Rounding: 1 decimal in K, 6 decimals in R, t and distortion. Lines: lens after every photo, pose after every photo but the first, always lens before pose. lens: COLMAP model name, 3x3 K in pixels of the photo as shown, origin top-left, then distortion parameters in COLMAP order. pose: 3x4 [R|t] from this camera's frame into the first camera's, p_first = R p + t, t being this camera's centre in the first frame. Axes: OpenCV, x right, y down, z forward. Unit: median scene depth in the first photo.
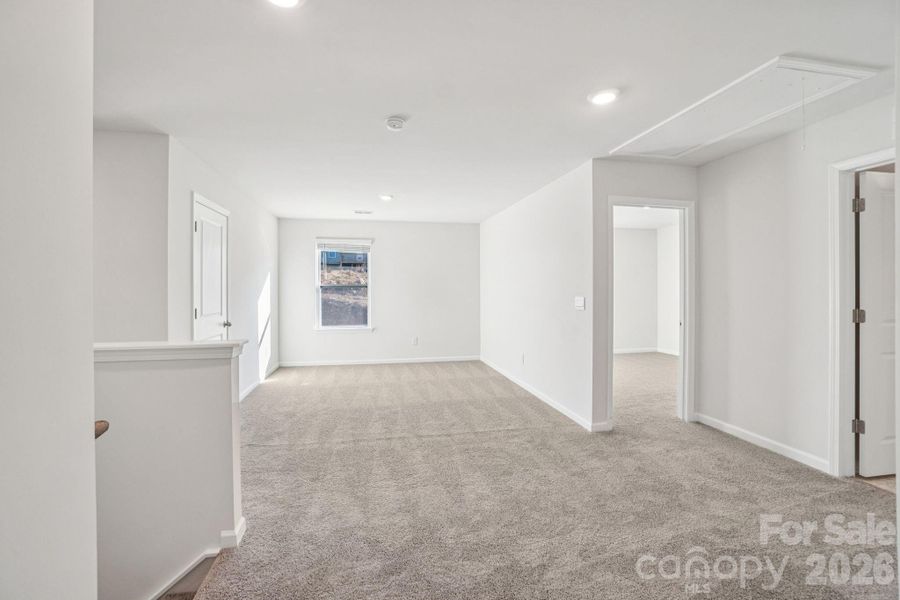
lens RADIAL K [[399.0, 0, 445.6], [0, 399.0, 296.8], [0, 0, 1]] dist [-0.034765, 0.006293]
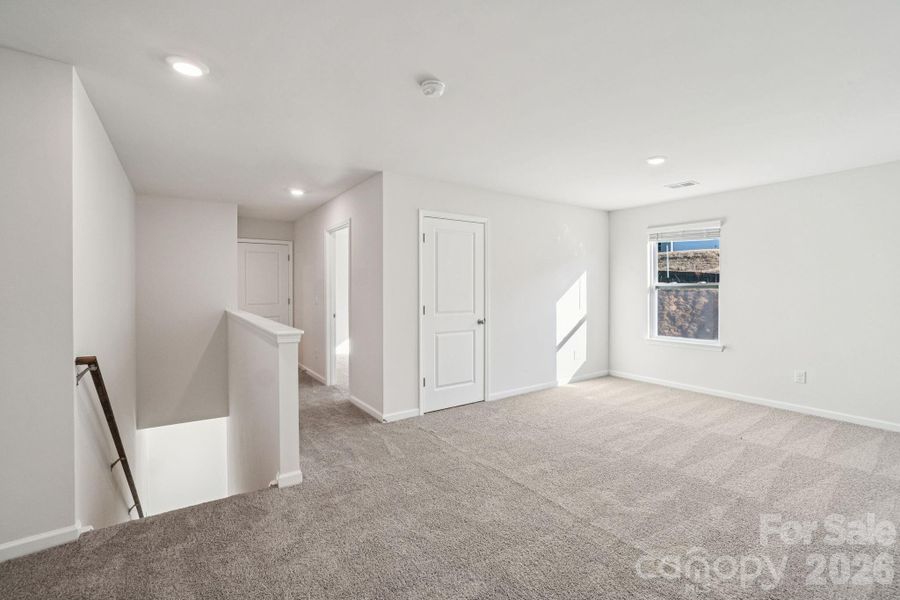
lens RADIAL K [[399.0, 0, 453.2], [0, 399.0, 295.8], [0, 0, 1]] dist [-0.034765, 0.006293]
pose [[0.404149, 0.017891, -0.914518, 0.268738], [-0.018779, 0.999760, 0.011260, -0.008218], [0.914500, 0.012623, 0.404388, 0.303102]]
